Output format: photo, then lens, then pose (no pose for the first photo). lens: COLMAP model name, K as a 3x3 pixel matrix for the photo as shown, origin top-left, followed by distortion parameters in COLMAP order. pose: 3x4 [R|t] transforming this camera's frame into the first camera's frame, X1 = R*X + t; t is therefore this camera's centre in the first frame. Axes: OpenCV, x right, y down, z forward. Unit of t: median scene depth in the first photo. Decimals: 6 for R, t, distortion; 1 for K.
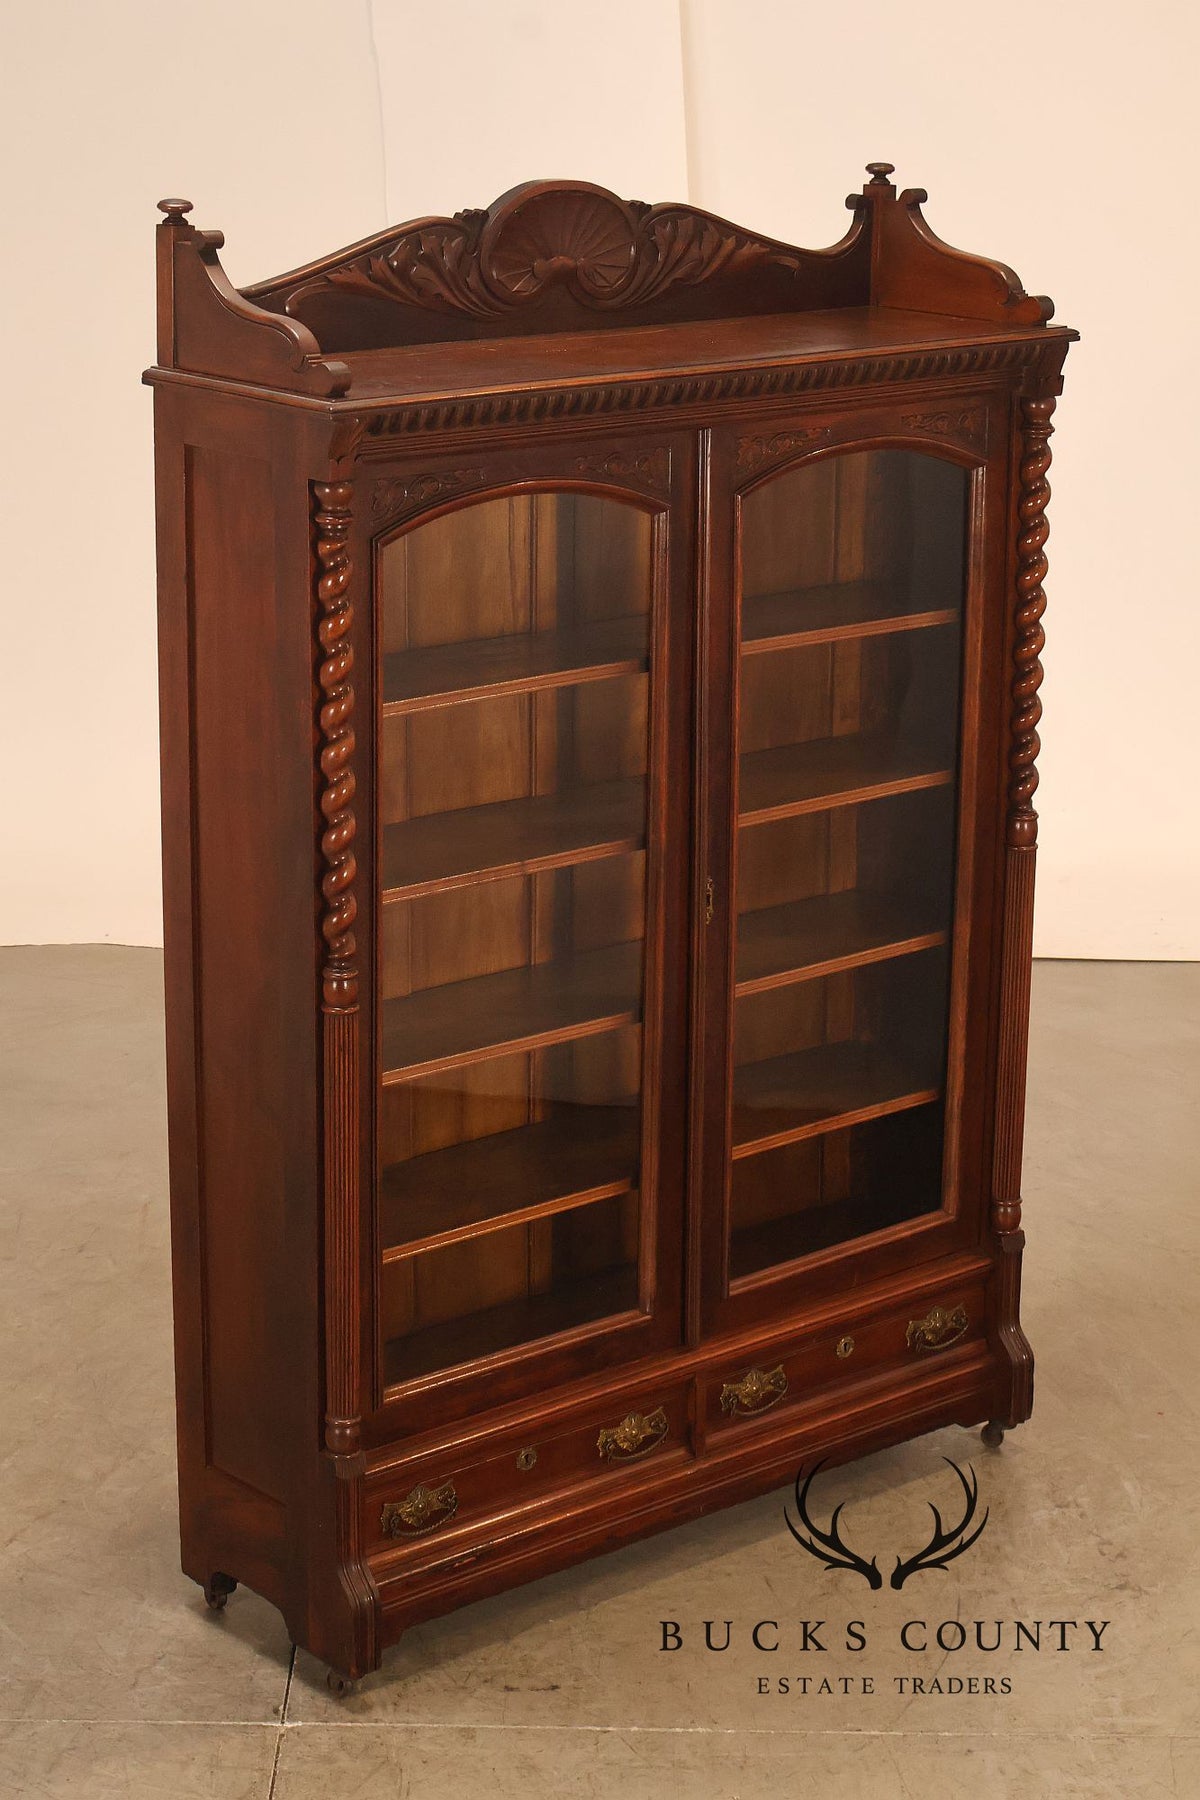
lens RADIAL K [[3724.3, 0, 599.2], [0, 3724.3, 901.0], [0, 0, 1]] dist [-0.006690, 0.000000]
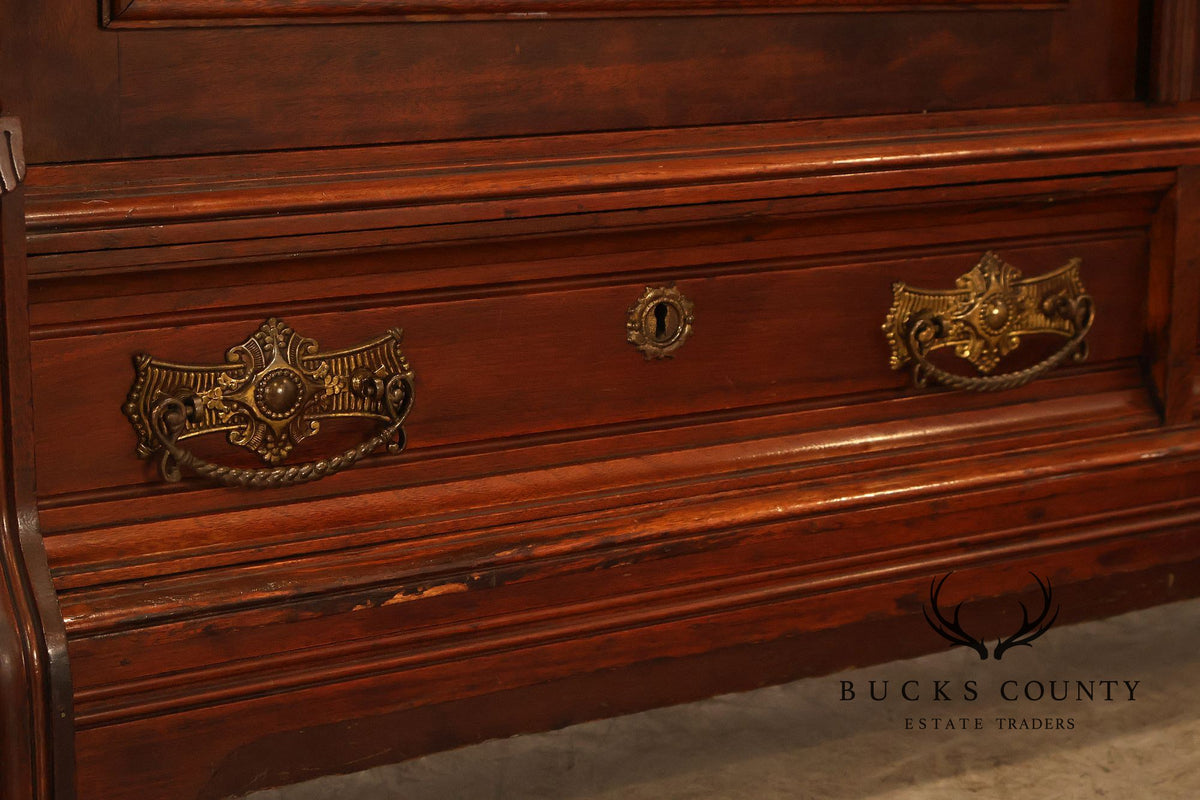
lens RADIAL K [[2482.9, 0, 594.8], [0, 2482.9, 402.0], [0, 0, 1]] dist [-0.006690, 0.000000]
pose [[0.984793, 0.035476, -0.170068, 0.012915], [-0.042914, 0.998267, -0.040262, 0.170127], [0.168345, 0.046948, 0.984609, 0.799103]]
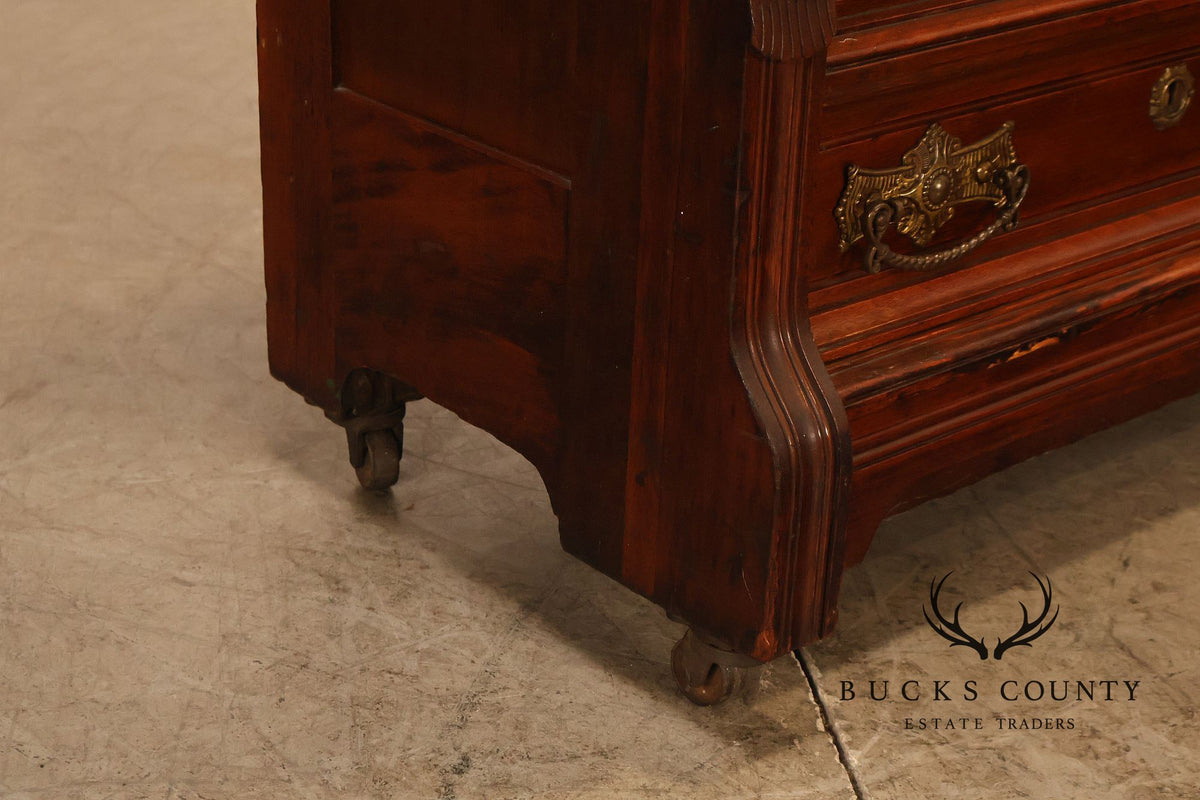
lens RADIAL K [[2482.9, 0, 592.4], [0, 2482.9, 401.7], [0, 0, 1]] dist [-0.006690, 0.000000]
pose [[0.999743, 0.019454, 0.011611, -0.083268], [-0.020920, 0.989419, 0.143567, 0.149039], [-0.008695, -0.143773, 0.989573, 0.759467]]
